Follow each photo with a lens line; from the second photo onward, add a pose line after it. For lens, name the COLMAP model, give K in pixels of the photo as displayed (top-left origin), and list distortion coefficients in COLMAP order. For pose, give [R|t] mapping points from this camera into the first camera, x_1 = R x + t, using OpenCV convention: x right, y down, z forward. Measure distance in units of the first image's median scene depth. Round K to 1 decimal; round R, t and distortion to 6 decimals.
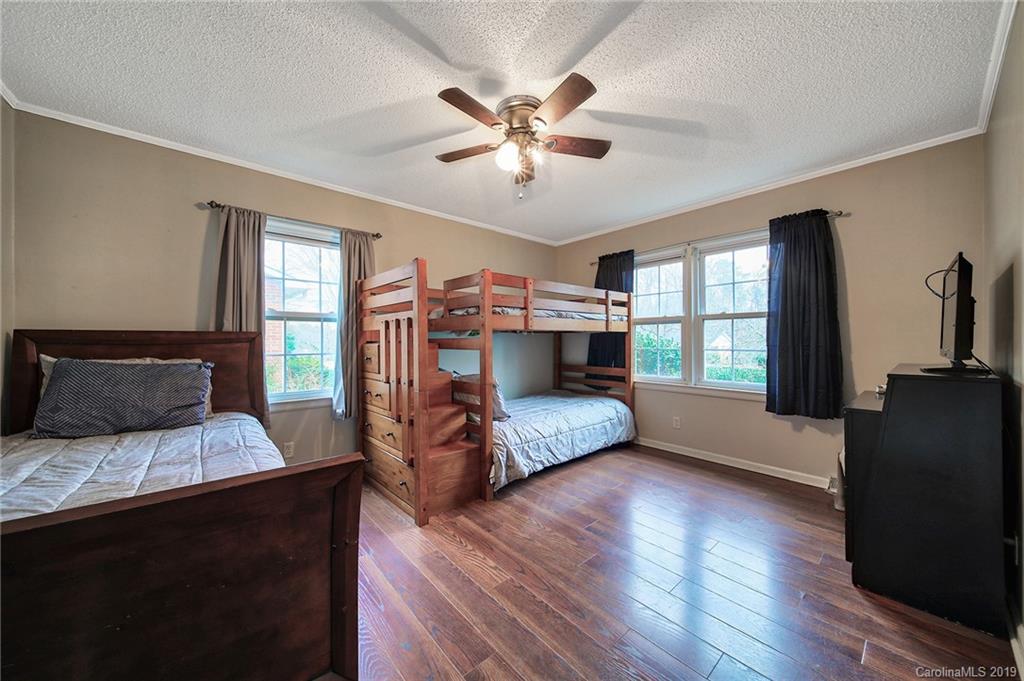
lens RADIAL K [[356.3, 0, 510.3], [0, 356.3, 337.3], [0, 0, 1]] dist [-0.000123, -0.000058]
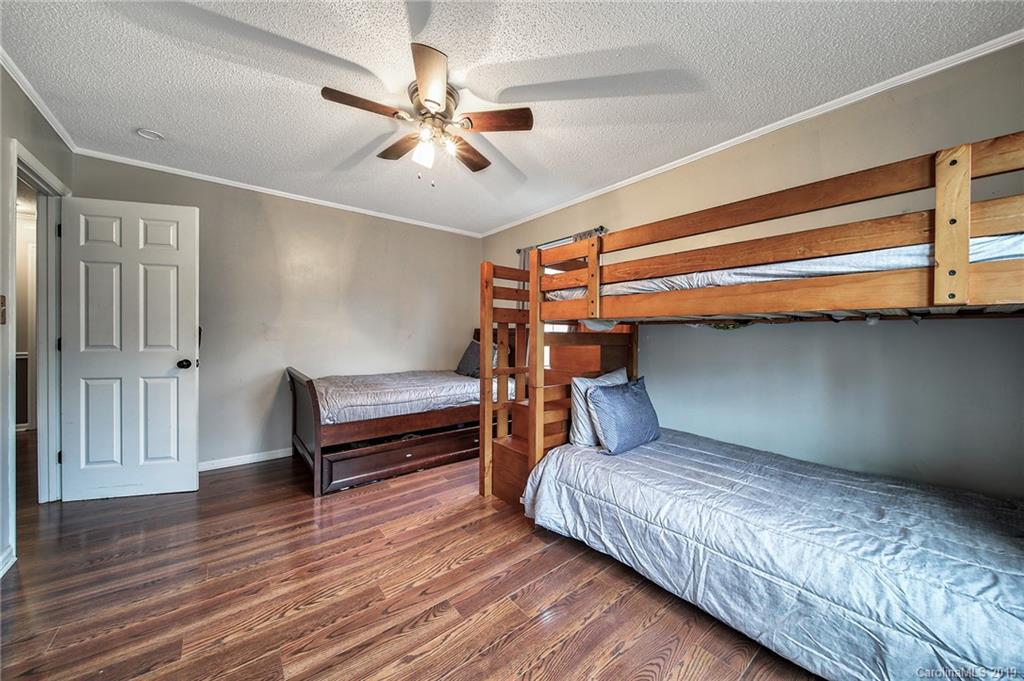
lens RADIAL K [[356.3, 0, 510.3], [0, 356.3, 337.3], [0, 0, 1]] dist [-0.000123, -0.000058]
pose [[-0.051590, 0.007720, -0.998638, 0.736484], [0.014253, 0.999874, 0.006993, 0.006524], [0.998567, -0.013873, -0.051694, 0.948248]]
